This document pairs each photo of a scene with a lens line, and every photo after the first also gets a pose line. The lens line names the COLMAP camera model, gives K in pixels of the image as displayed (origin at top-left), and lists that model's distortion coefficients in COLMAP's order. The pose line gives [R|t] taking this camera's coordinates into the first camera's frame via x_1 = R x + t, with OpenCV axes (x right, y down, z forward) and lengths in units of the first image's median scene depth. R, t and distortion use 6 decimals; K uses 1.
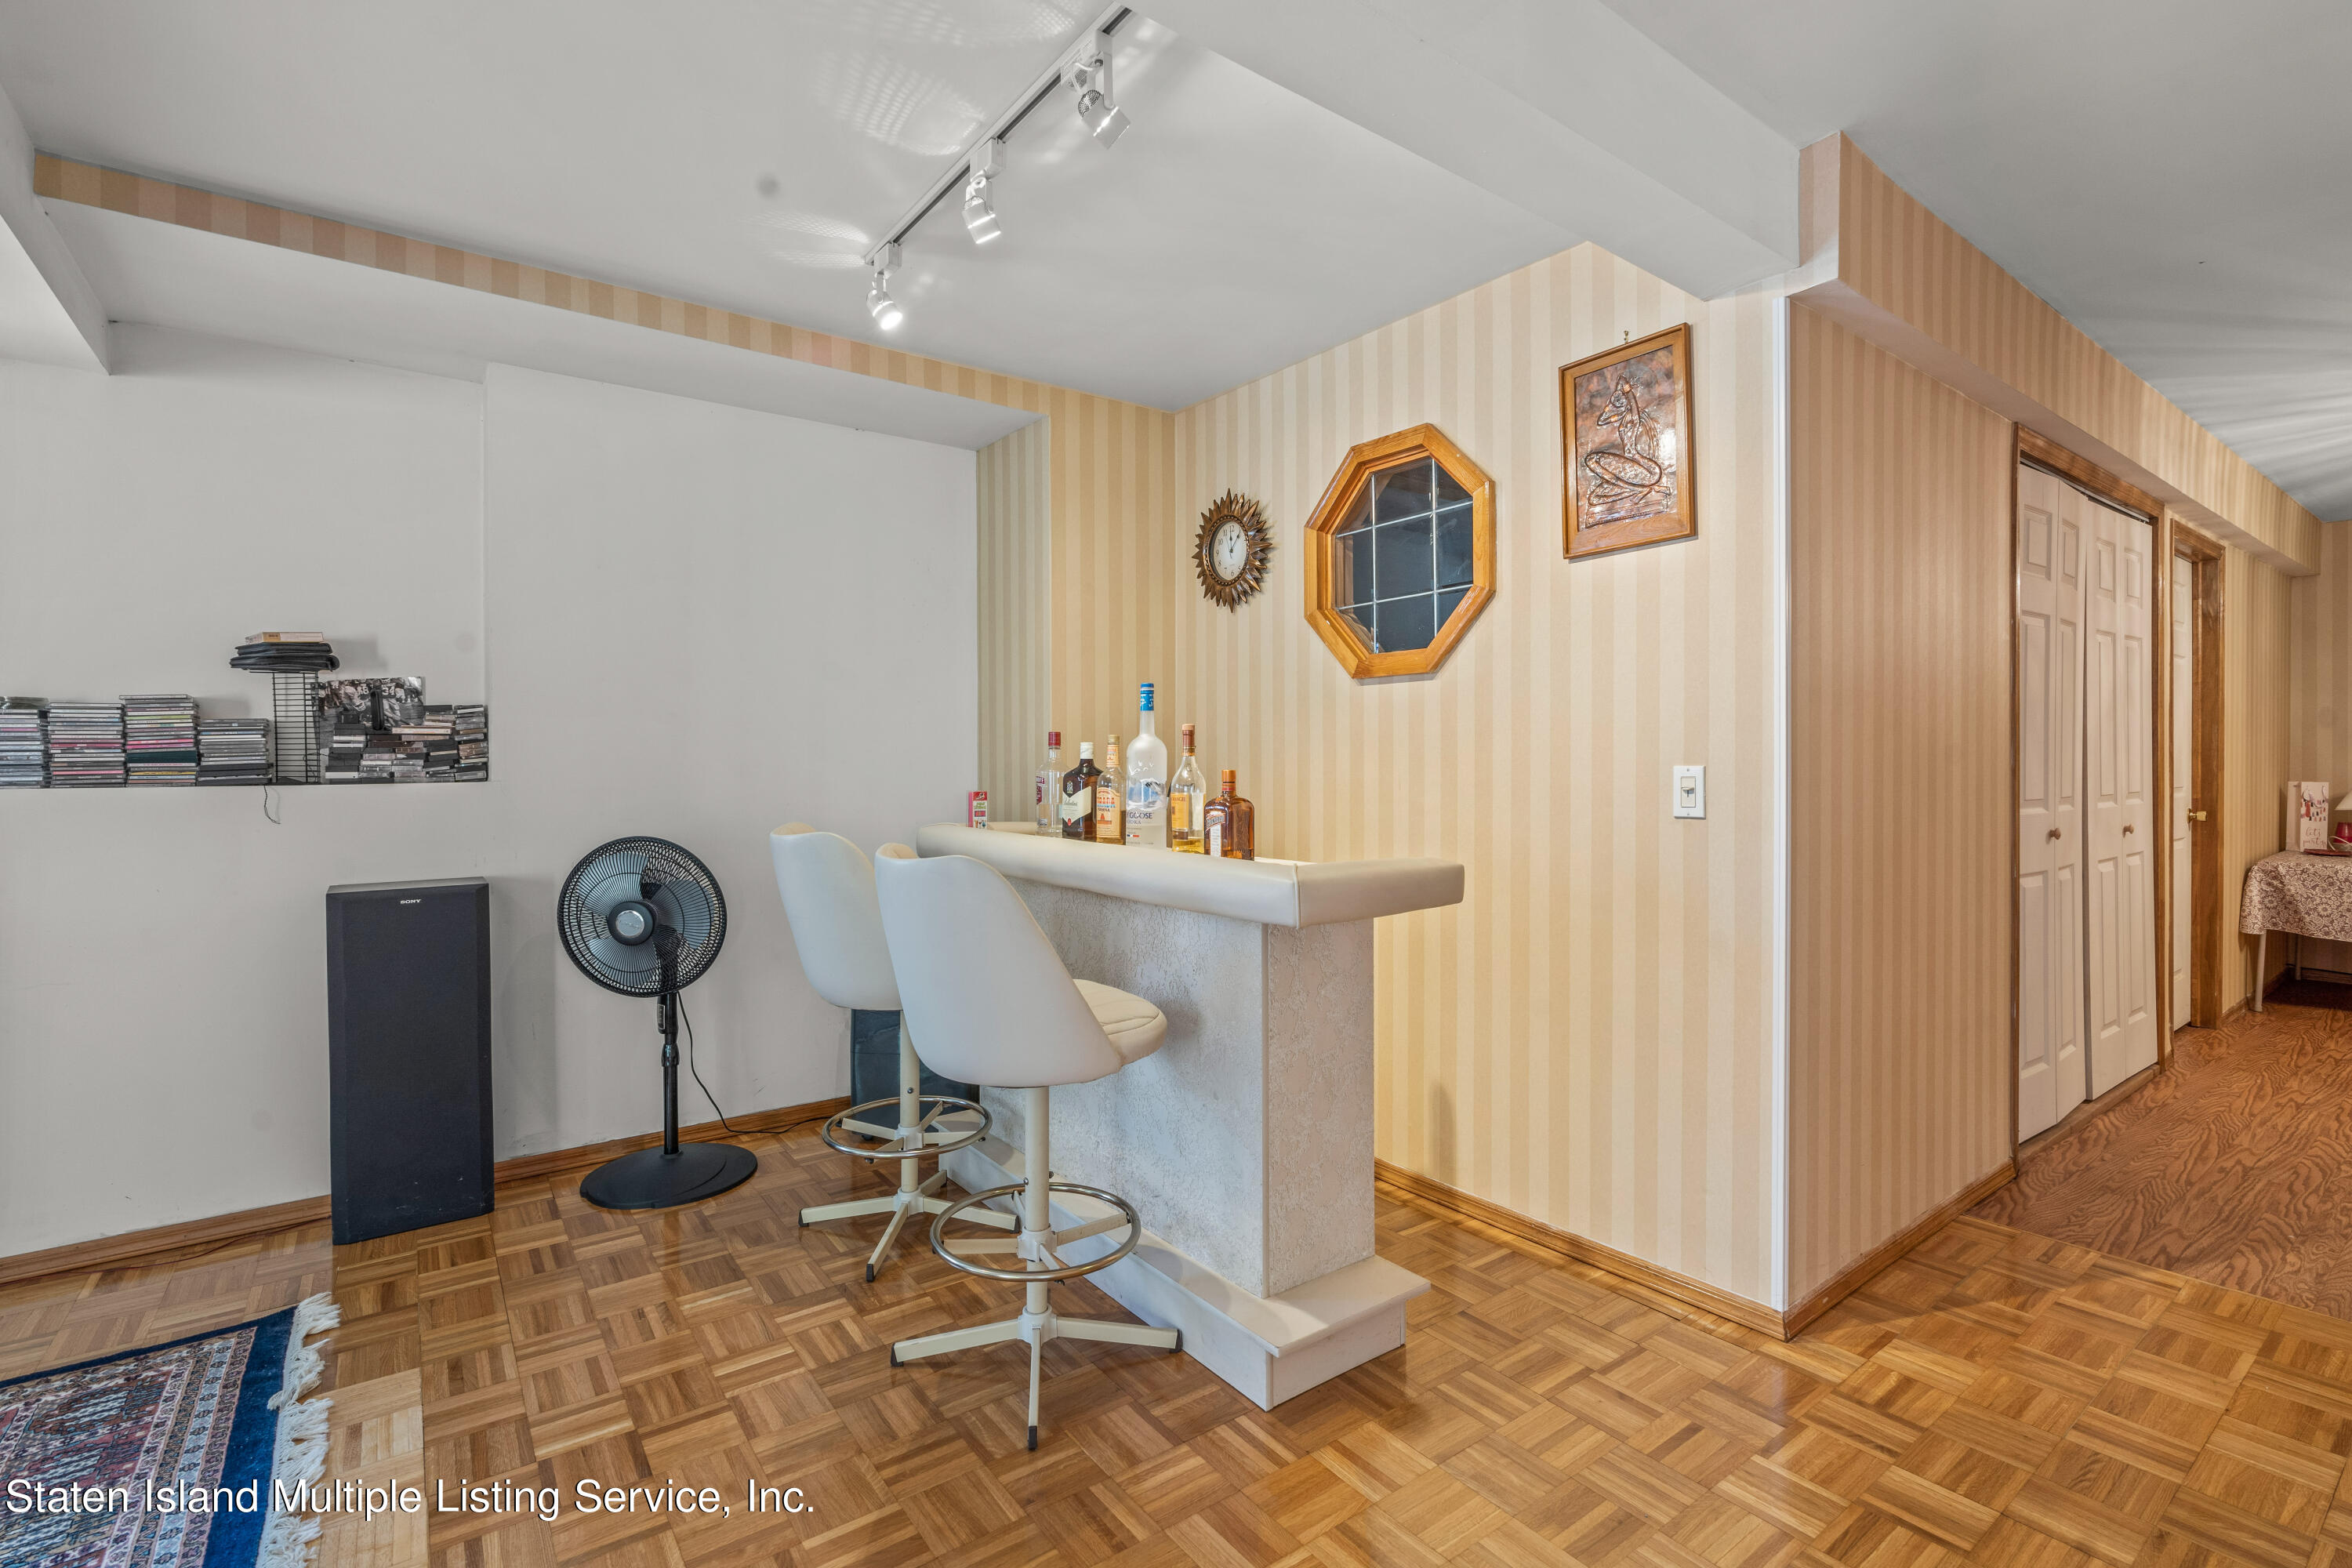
lens RADIAL K [[1073.1, 0, 1158.9], [0, 1073.1, 768.0], [0, 0, 1]] dist [-0.005327, 0.002030]
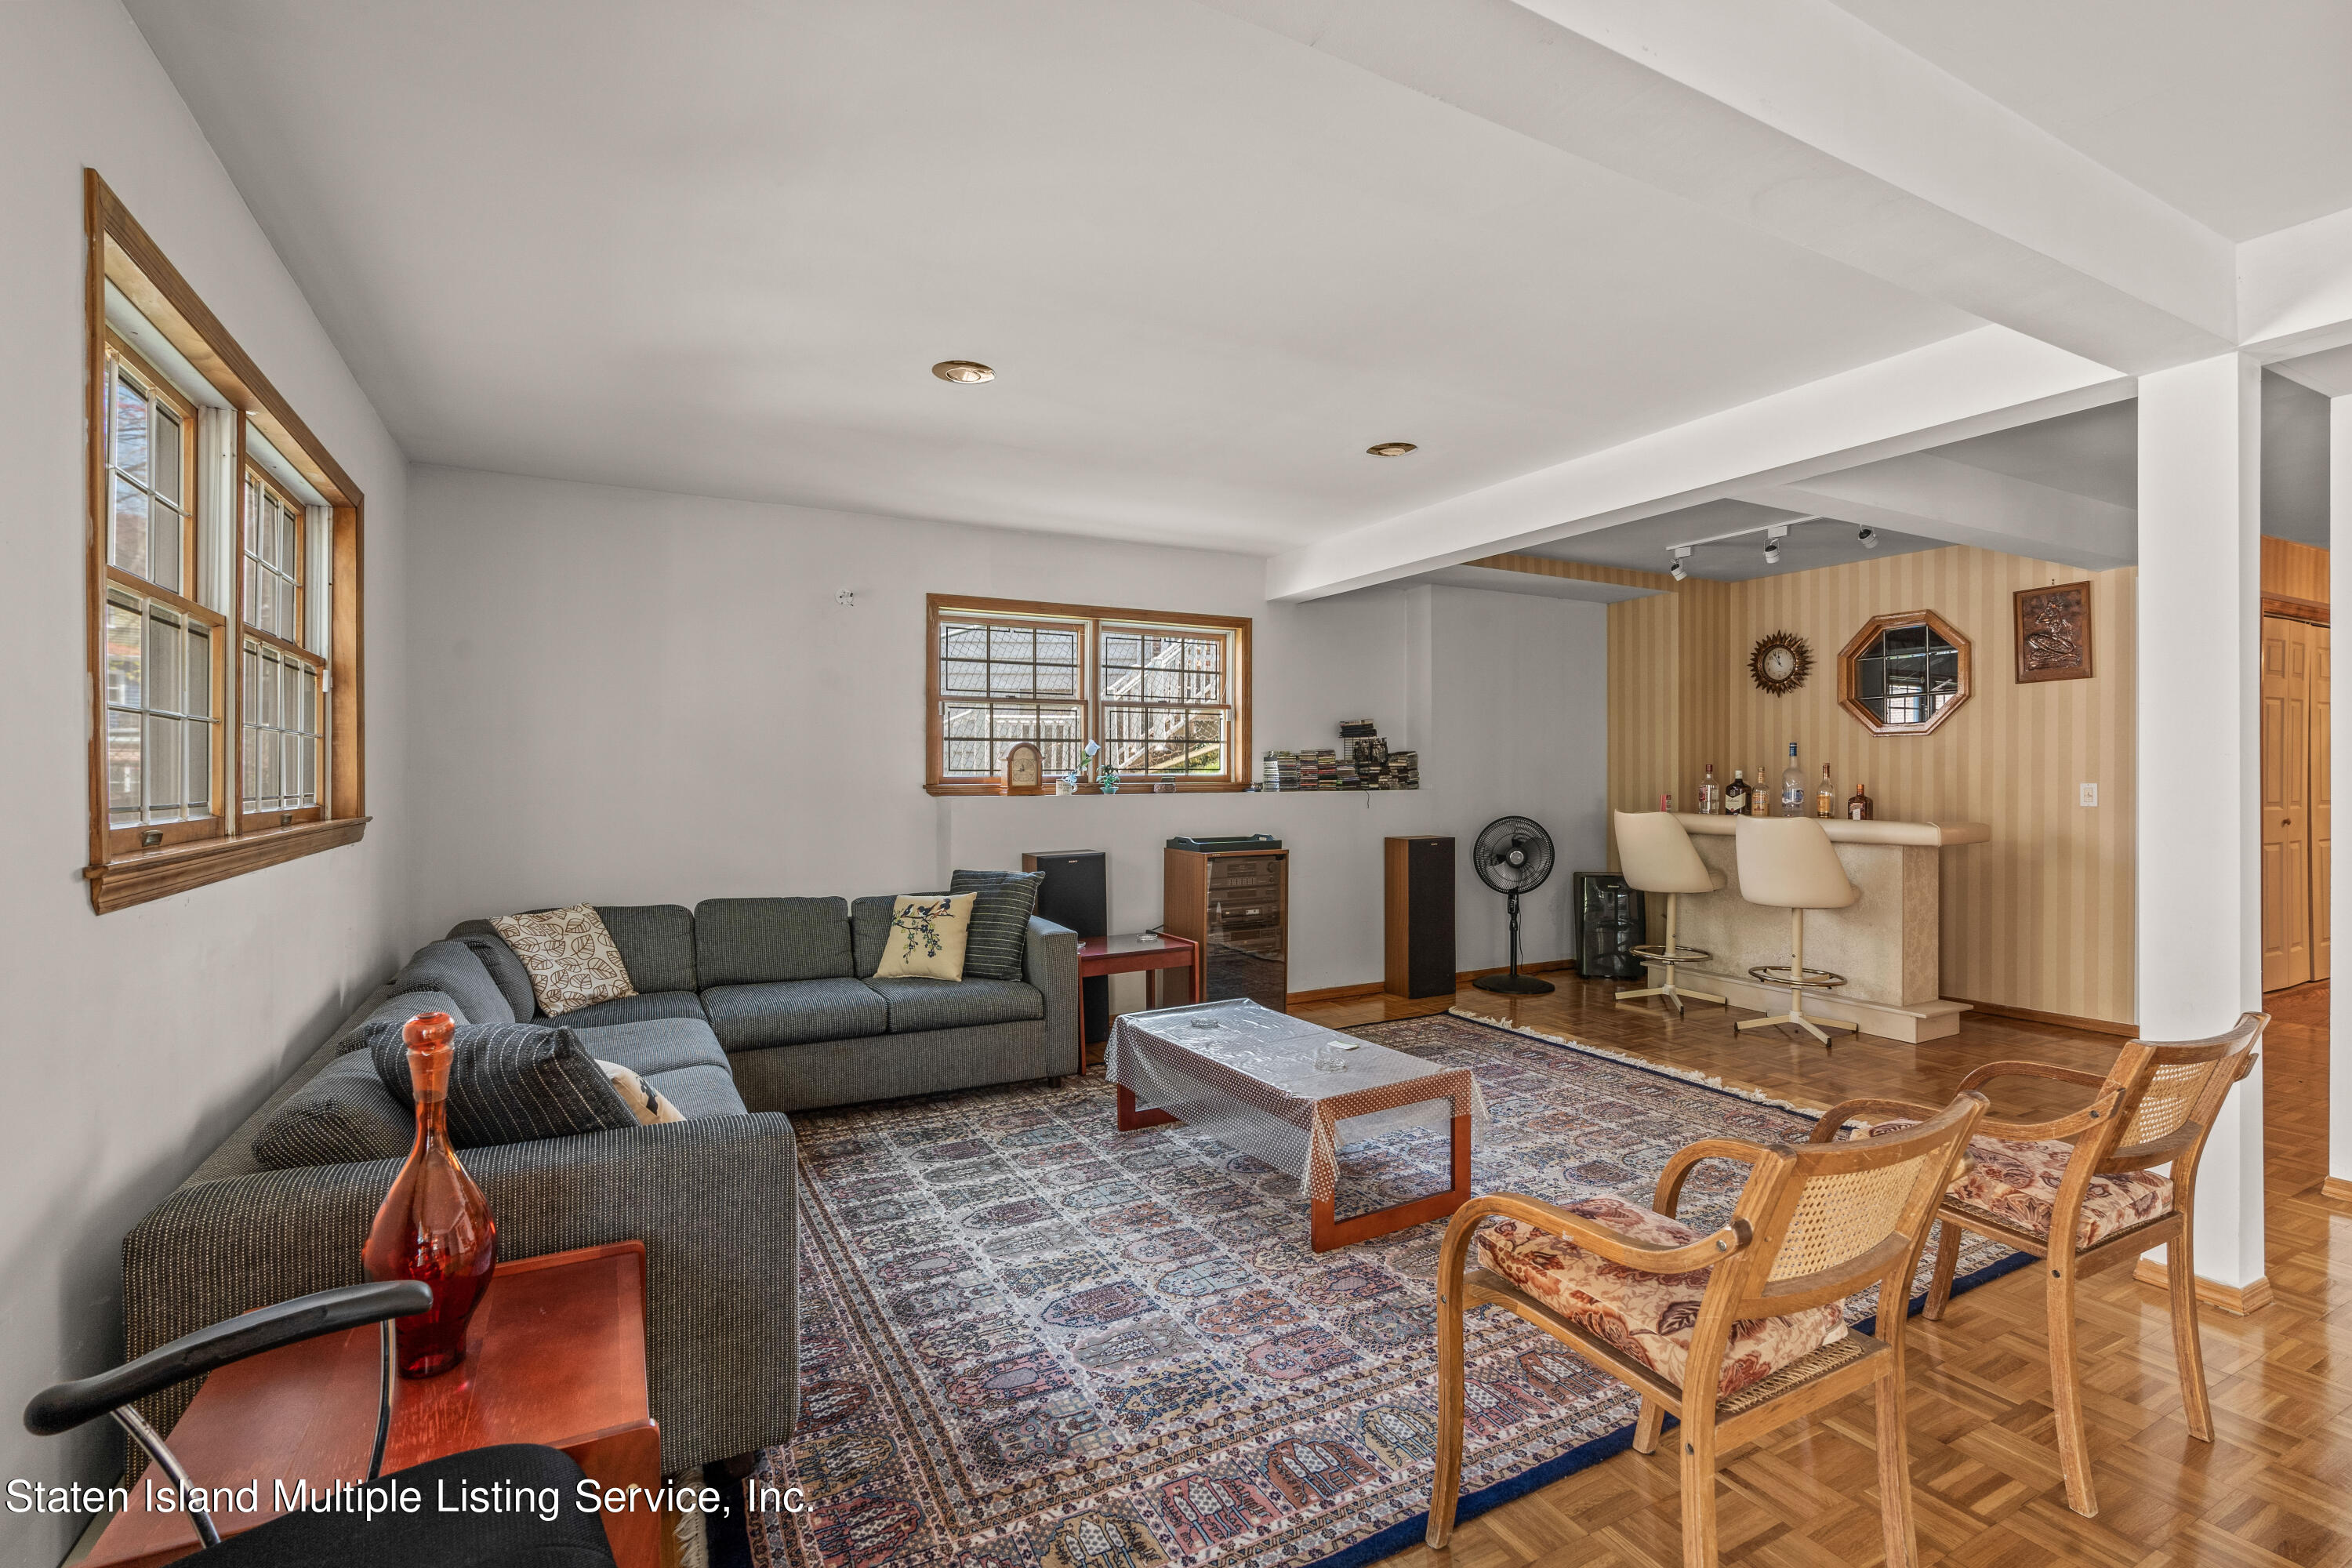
lens RADIAL K [[1073.1, 0, 1184.3], [0, 1073.1, 775.9], [0, 0, 1]] dist [-0.005327, 0.002030]
pose [[0.991483, 0.001554, -0.130223, -0.838975], [-0.002434, 0.999975, -0.006599, 0.002483], [0.130210, 0.006860, 0.991463, -1.121711]]
